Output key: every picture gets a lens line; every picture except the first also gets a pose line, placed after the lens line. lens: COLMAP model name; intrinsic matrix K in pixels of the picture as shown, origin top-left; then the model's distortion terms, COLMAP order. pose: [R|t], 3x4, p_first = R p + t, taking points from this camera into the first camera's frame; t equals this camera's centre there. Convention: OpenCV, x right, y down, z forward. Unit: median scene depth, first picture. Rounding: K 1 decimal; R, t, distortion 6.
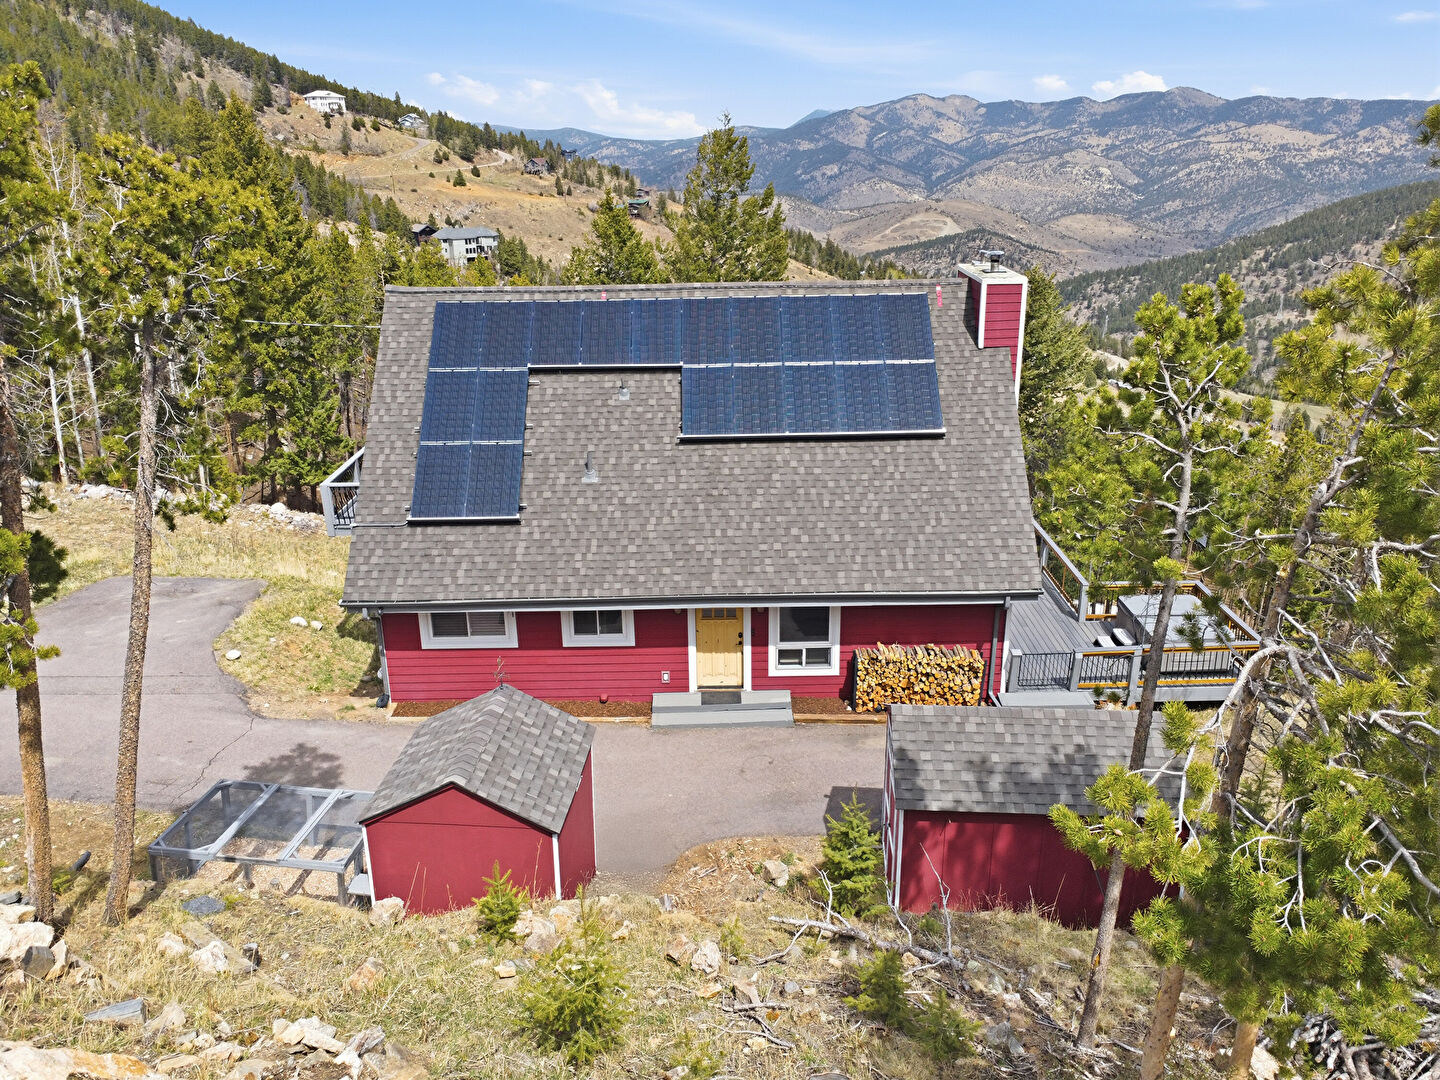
lens RADIAL K [[1077.8, 0, 718.0], [0, 1077.8, 537.4], [0, 0, 1]] dist [0.003574, -0.007445]
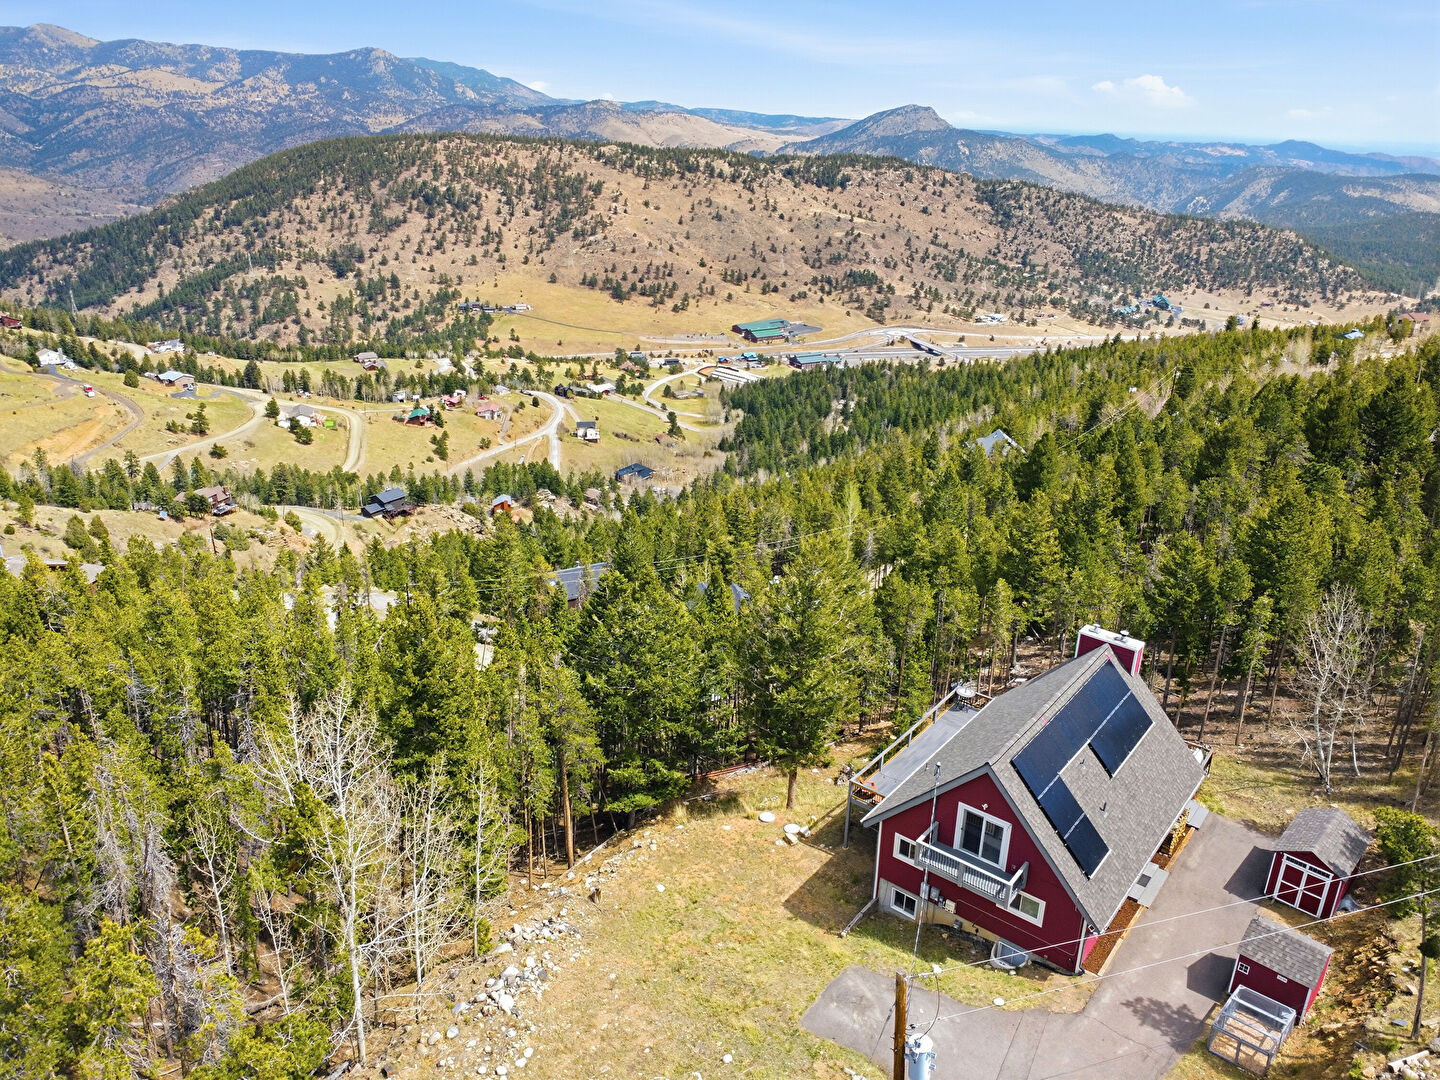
lens RADIAL K [[1077.8, 0, 730.2], [0, 1077.8, 532.1], [0, 0, 1]] dist [0.003574, -0.007445]
pose [[0.618266, -0.270241, 0.738050, -1.580254], [0.240848, 0.958998, 0.149383, -0.862379], [-0.748158, 0.085399, 0.658002, 0.124167]]
